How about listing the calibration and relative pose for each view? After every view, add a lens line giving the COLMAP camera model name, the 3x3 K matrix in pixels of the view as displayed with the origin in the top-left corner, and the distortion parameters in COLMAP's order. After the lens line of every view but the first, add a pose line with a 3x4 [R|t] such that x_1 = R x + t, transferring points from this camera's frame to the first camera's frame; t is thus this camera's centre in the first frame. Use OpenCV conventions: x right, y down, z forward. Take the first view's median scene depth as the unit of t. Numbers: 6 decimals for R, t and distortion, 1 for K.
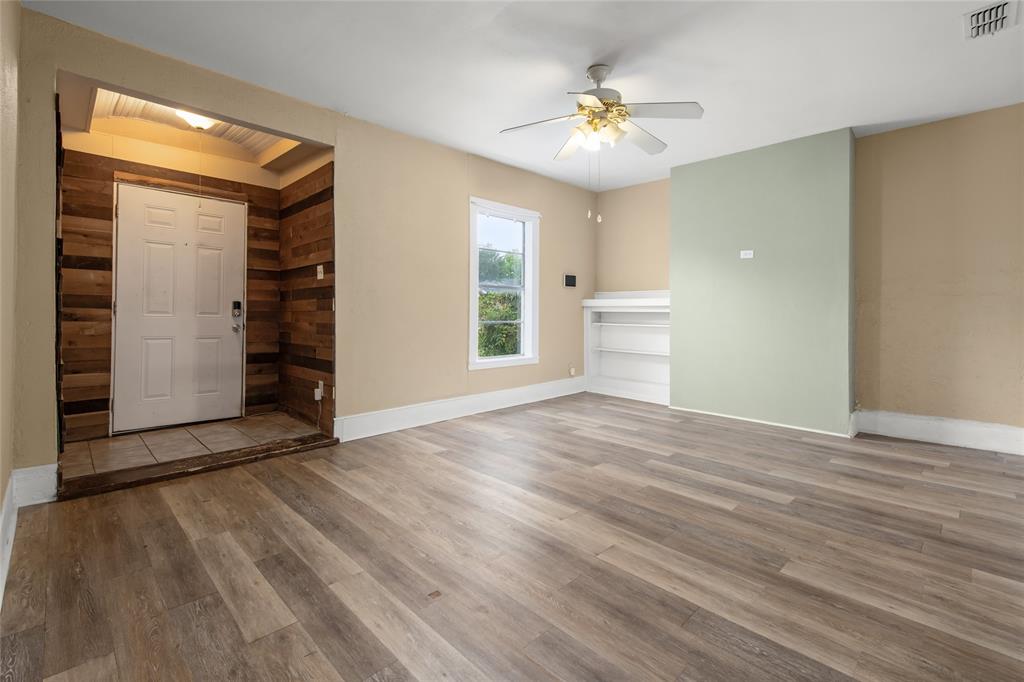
lens RADIAL K [[460.4, 0, 512.3], [0, 460.4, 309.2], [0, 0, 1]] dist [0.003533, -0.000543]
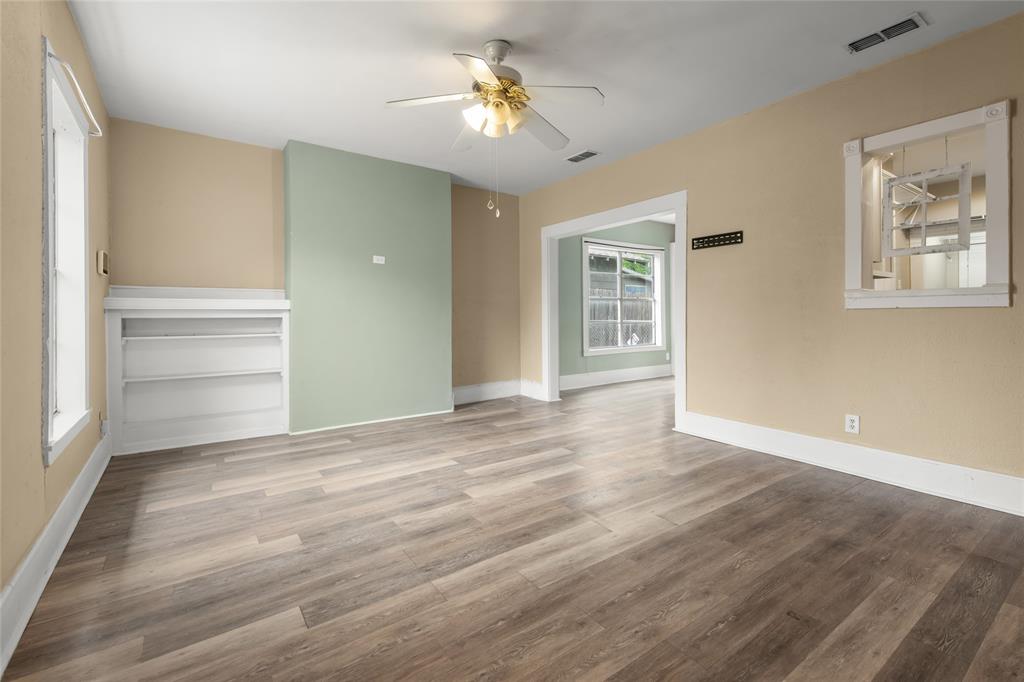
lens RADIAL K [[457.5, 0, 519.5], [0, 457.5, 316.7], [0, 0, 1]] dist [0.016947, -0.006956]
pose [[0.144558, -0.011745, 0.989427, -0.857444], [0.003313, 0.999930, 0.011386, -0.006211], [-0.989491, 0.001632, 0.144587, 1.031134]]
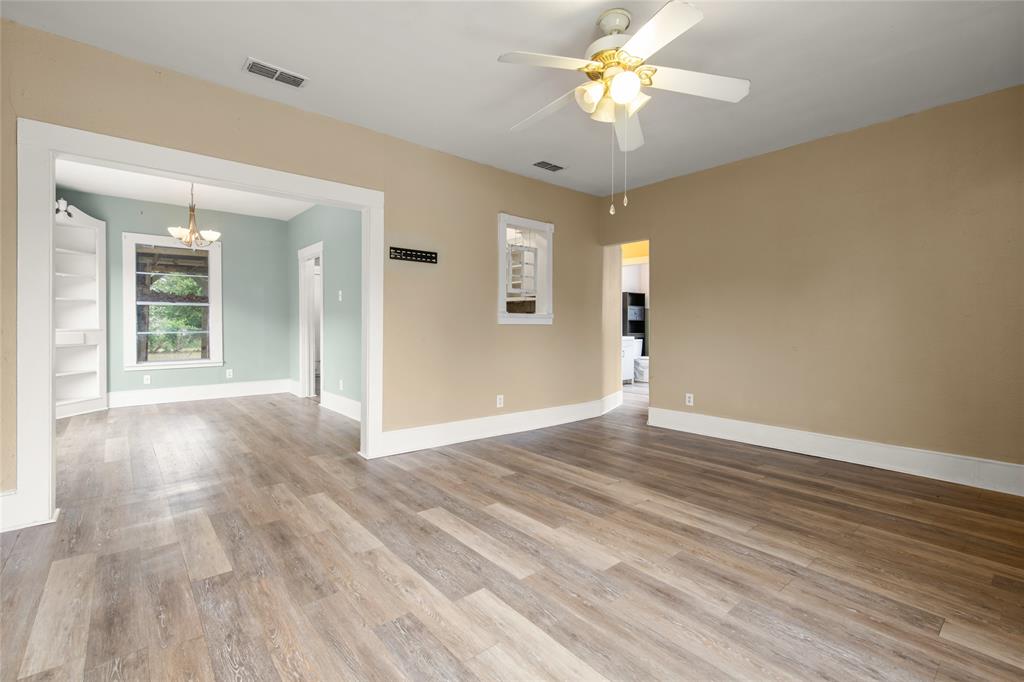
lens RADIAL K [[454.5, 0, 512.7], [0, 454.5, 322.7], [0, 0, 1]] dist [0.018331, -0.006678]
pose [[-0.997427, -0.012169, 0.070653, 0.378470], [-0.012841, 0.999877, -0.009059, 0.000729], [-0.070534, -0.009943, -0.997460, 2.199127]]
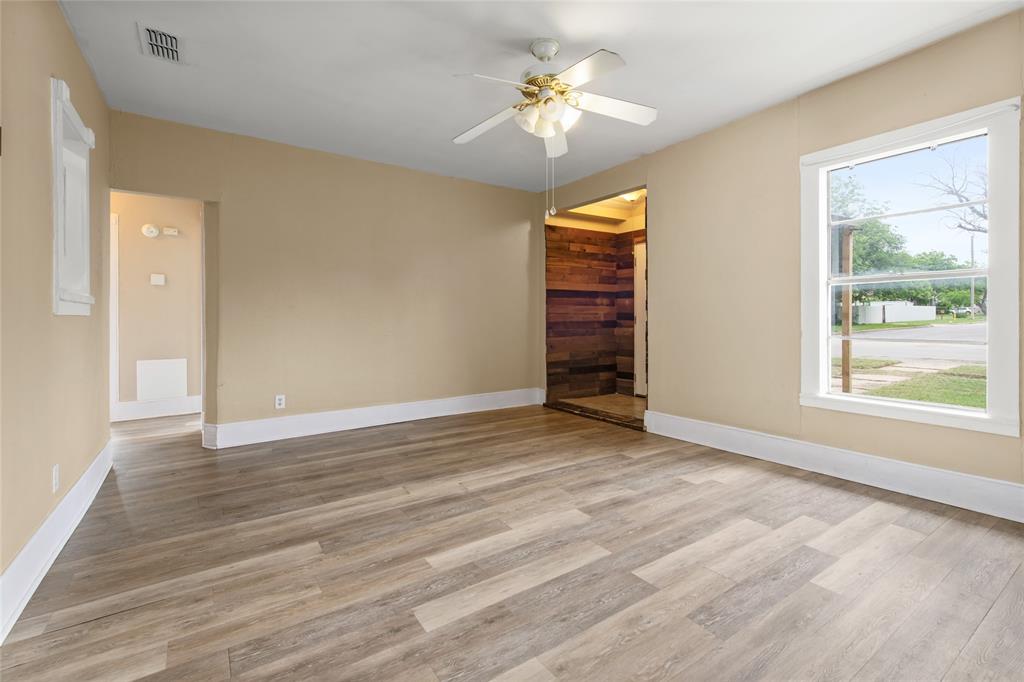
lens RADIAL K [[457.5, 0, 519.5], [0, 457.5, 316.7], [0, 0, 1]] dist [0.016947, -0.006956]
pose [[-0.167786, -0.010966, -0.985762, 1.317104], [0.004617, 0.999918, -0.011909, 0.008504], [0.985813, -0.006550, -0.167722, 1.357320]]
